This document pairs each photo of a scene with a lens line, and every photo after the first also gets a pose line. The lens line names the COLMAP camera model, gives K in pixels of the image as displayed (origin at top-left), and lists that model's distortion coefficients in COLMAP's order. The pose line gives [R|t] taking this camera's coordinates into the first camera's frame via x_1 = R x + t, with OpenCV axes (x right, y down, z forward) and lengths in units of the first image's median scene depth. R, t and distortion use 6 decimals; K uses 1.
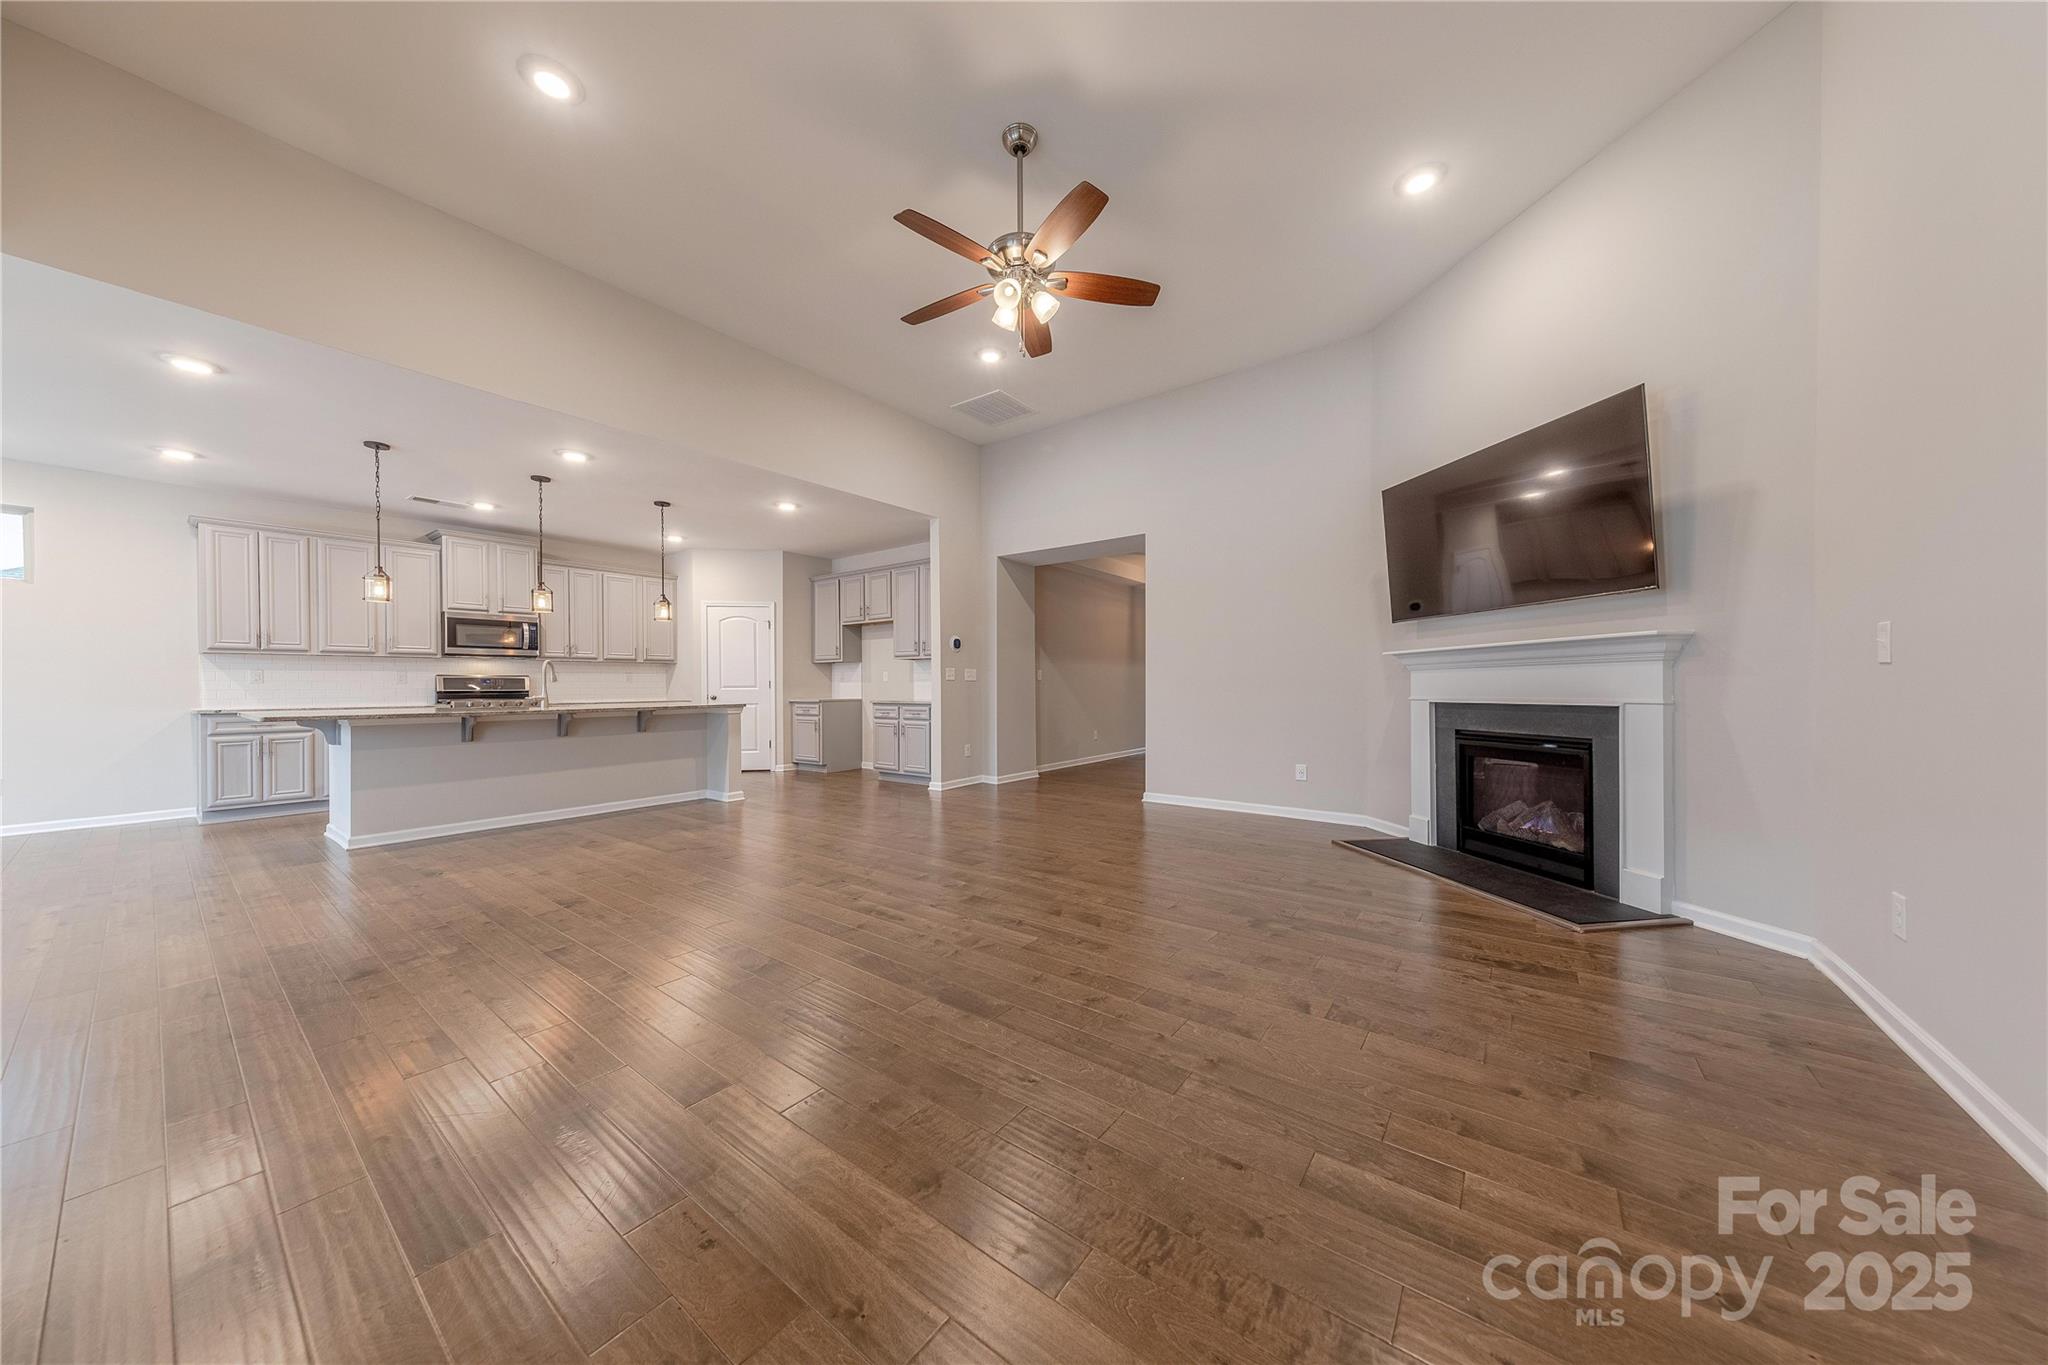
lens RADIAL K [[649.5, 0, 1036.3], [0, 649.5, 686.2], [0, 0, 1]] dist [0.007370, -0.000493]
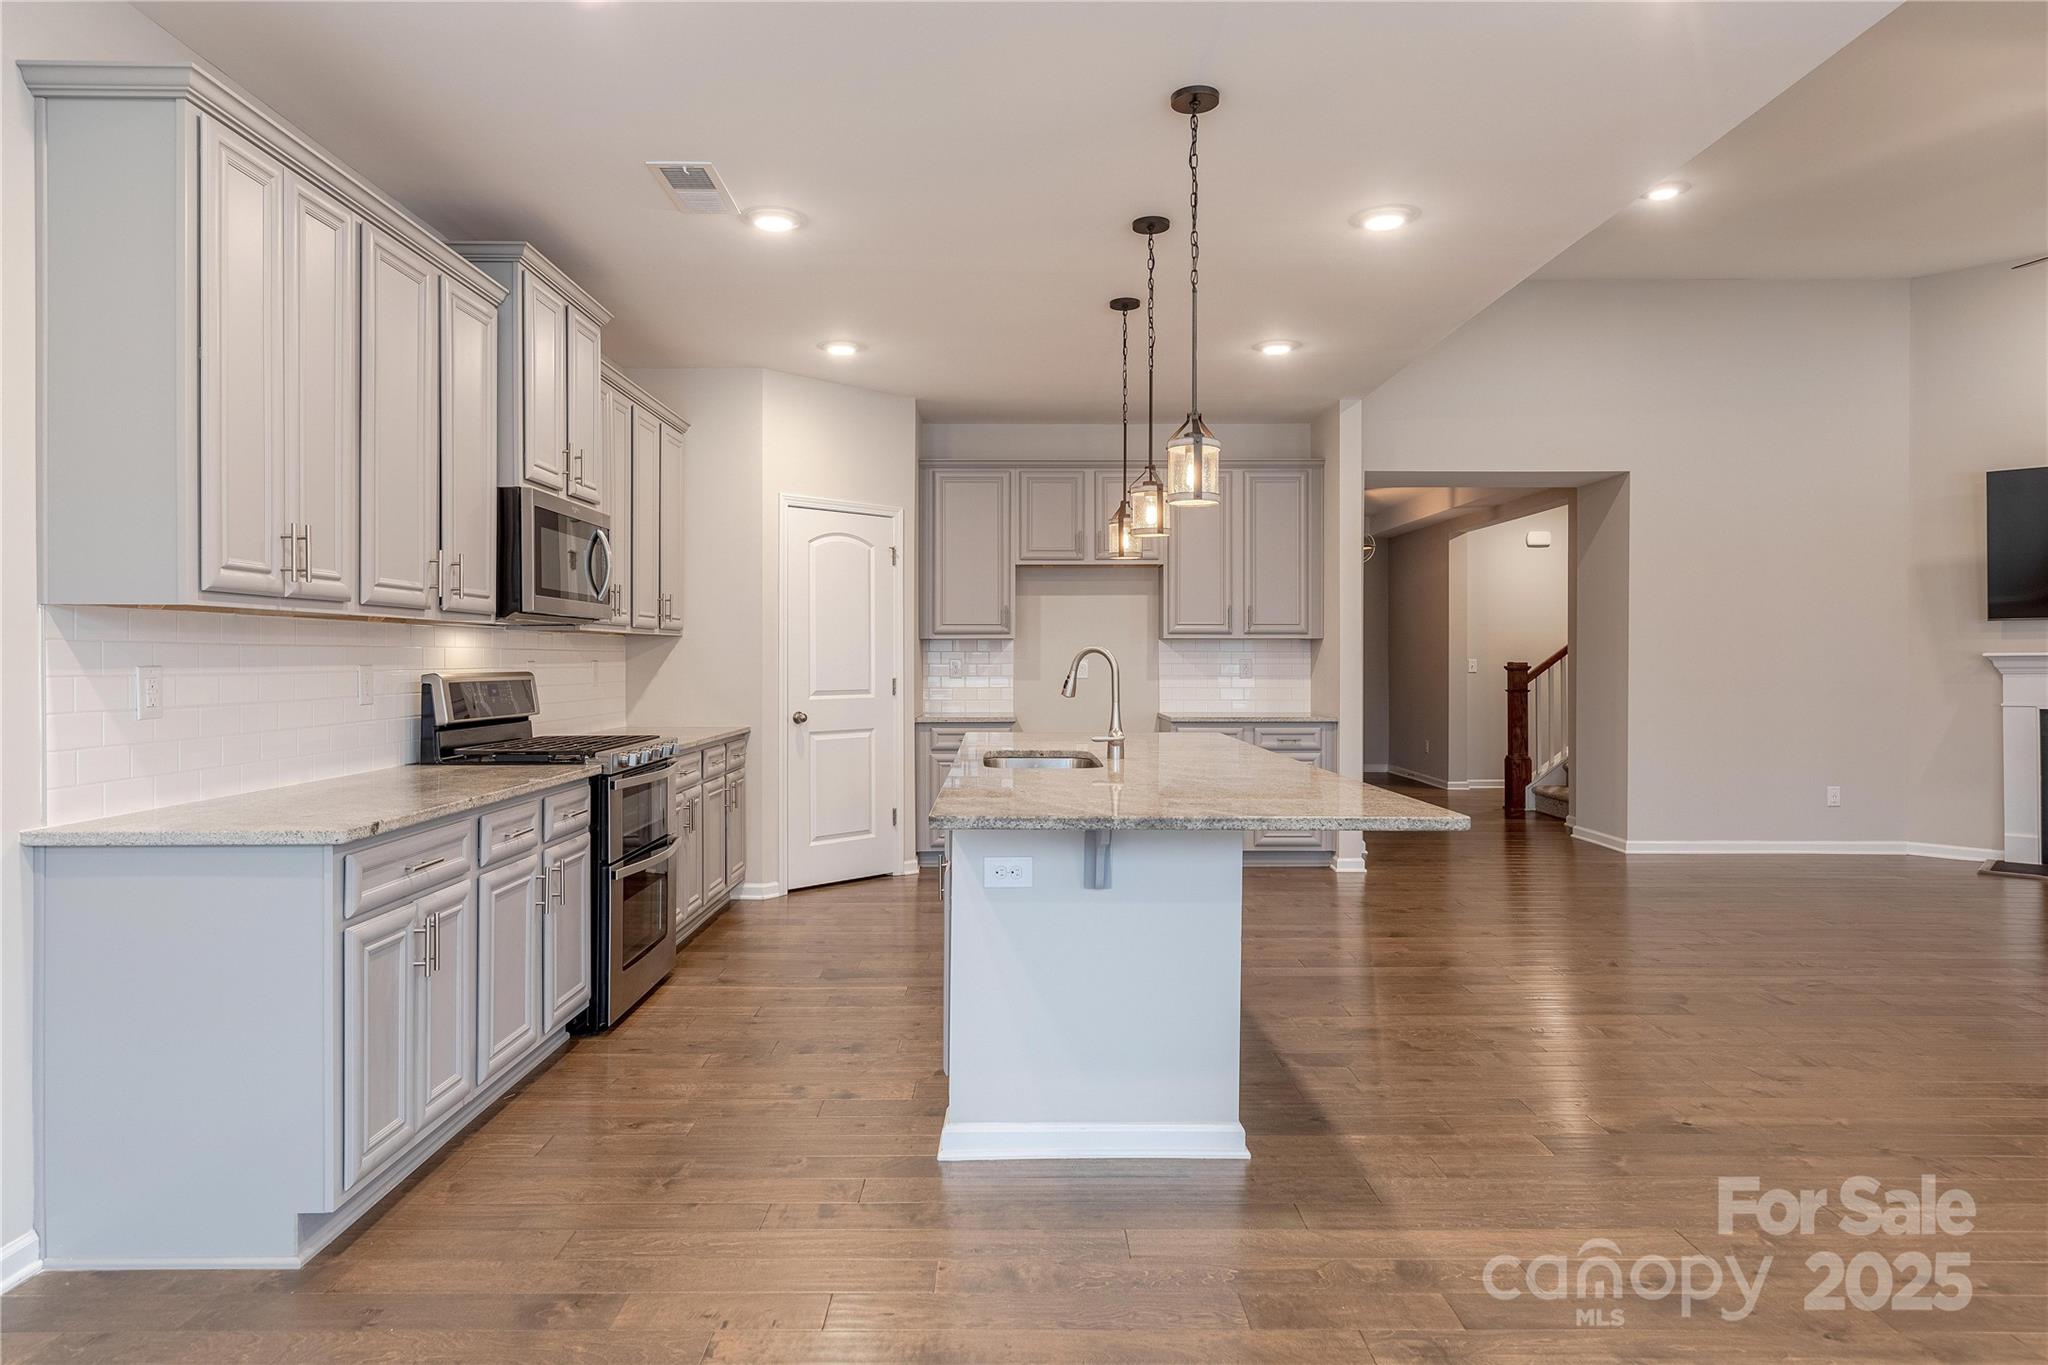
lens RADIAL K [[1165.7, 0, 1036.1], [0, 1165.7, 650.6], [0, 0, 1]] dist [0.011088, 0.001270]
pose [[0.798537, 0.009666, 0.601868, -1.056664], [-0.004630, 0.999940, -0.009916, -0.025252], [-0.601927, 0.005132, 0.798534, 0.355331]]
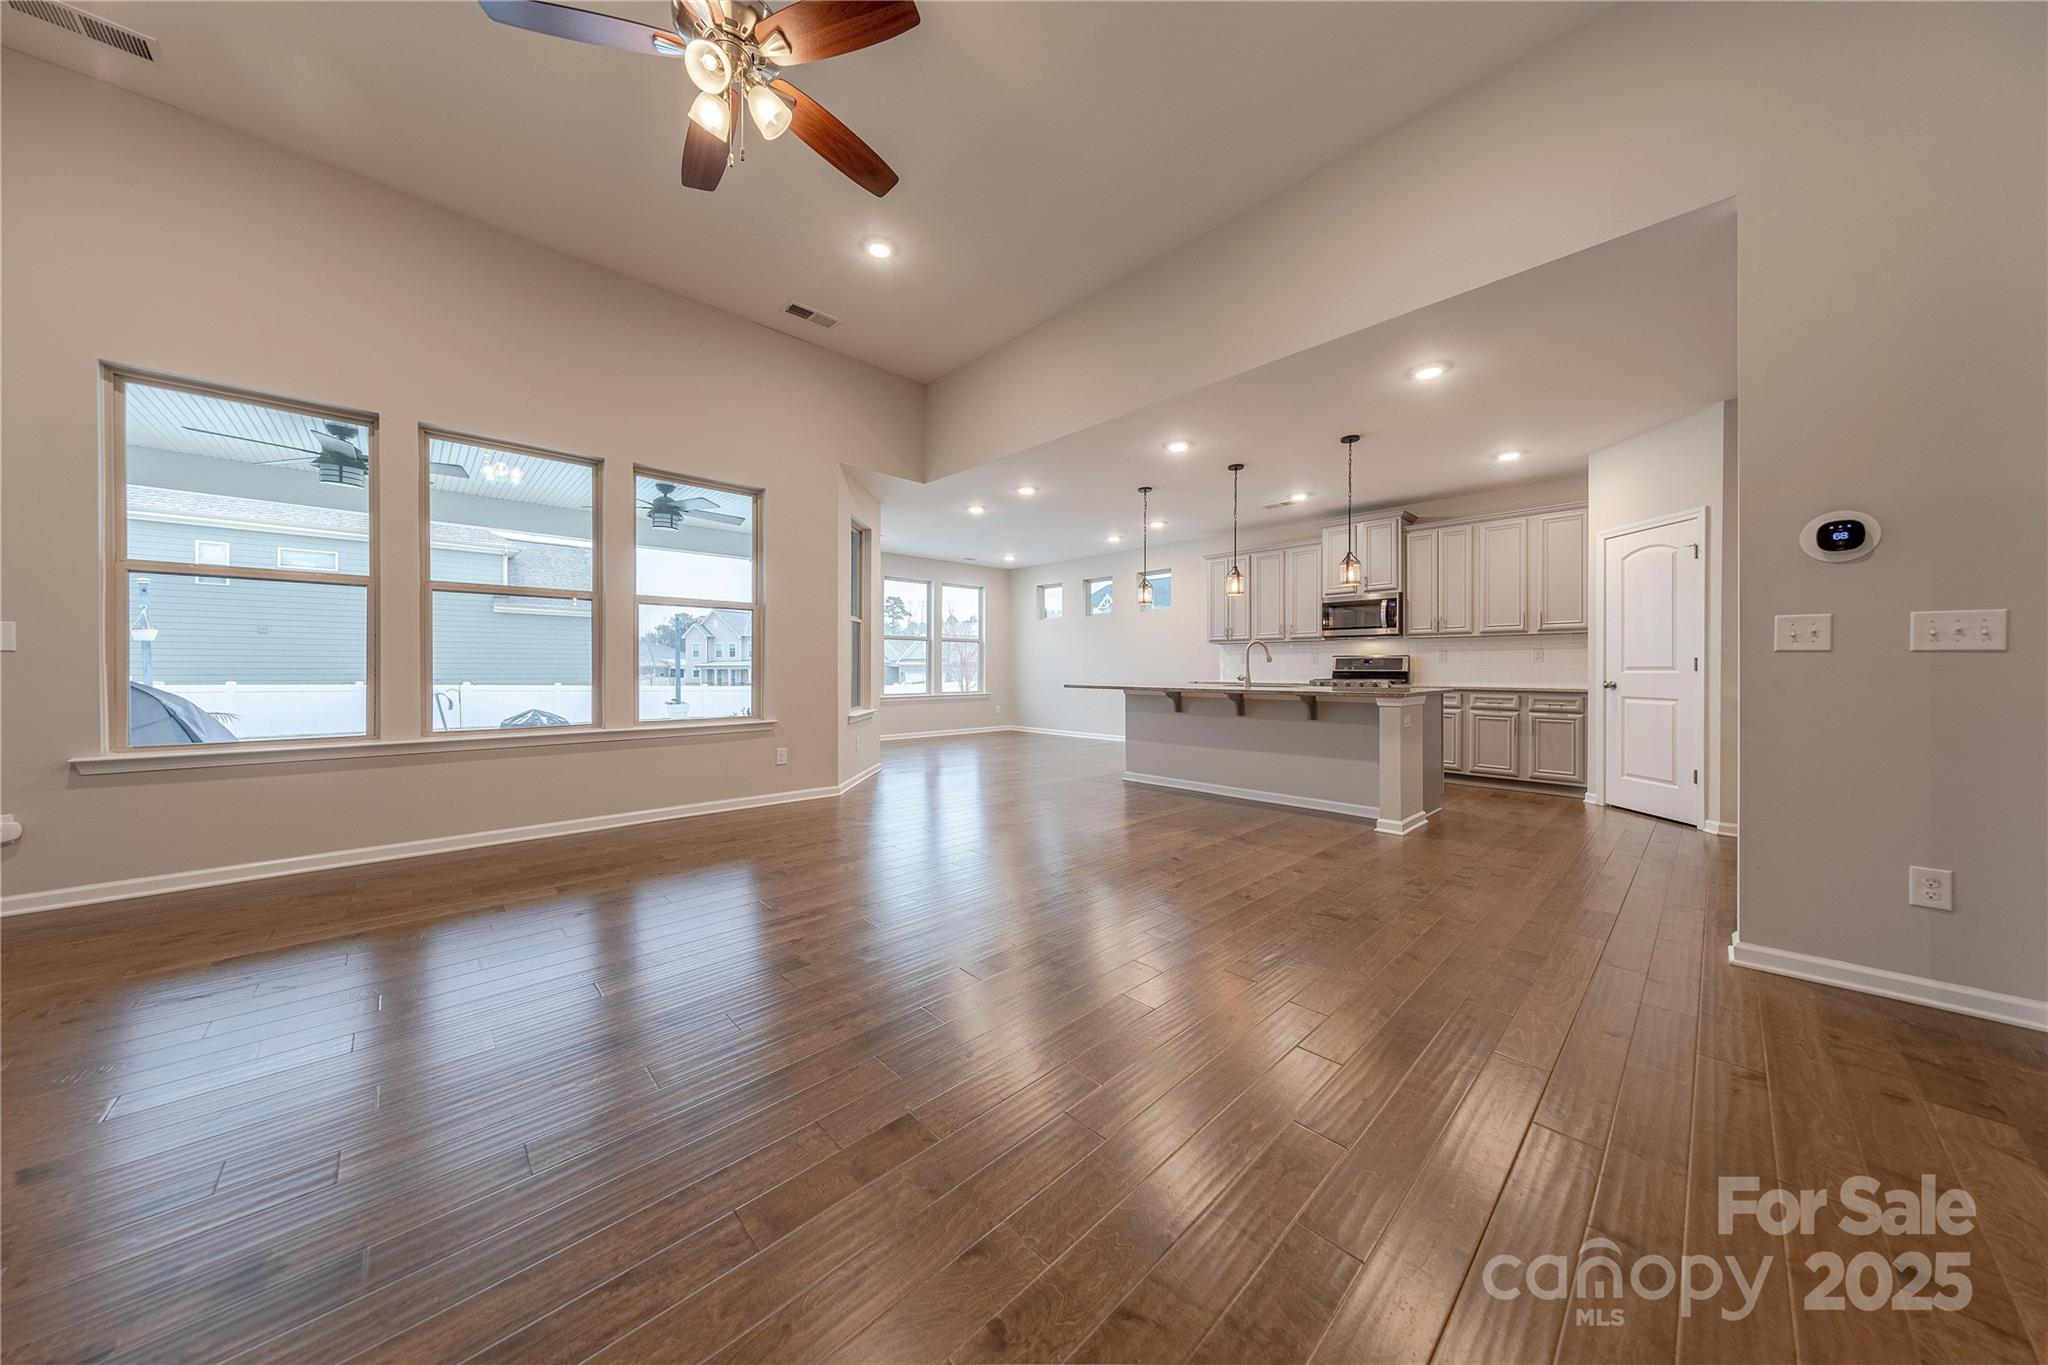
lens RADIAL K [[649.5, 0, 1021.4], [0, 649.5, 697.7], [0, 0, 1]] dist [0.007370, -0.000493]
pose [[-0.189250, 0.051105, -0.980598, 0.281618], [-0.000799, 0.998636, 0.052199, -0.003247], [0.981929, 0.010662, -0.188951, 0.710225]]
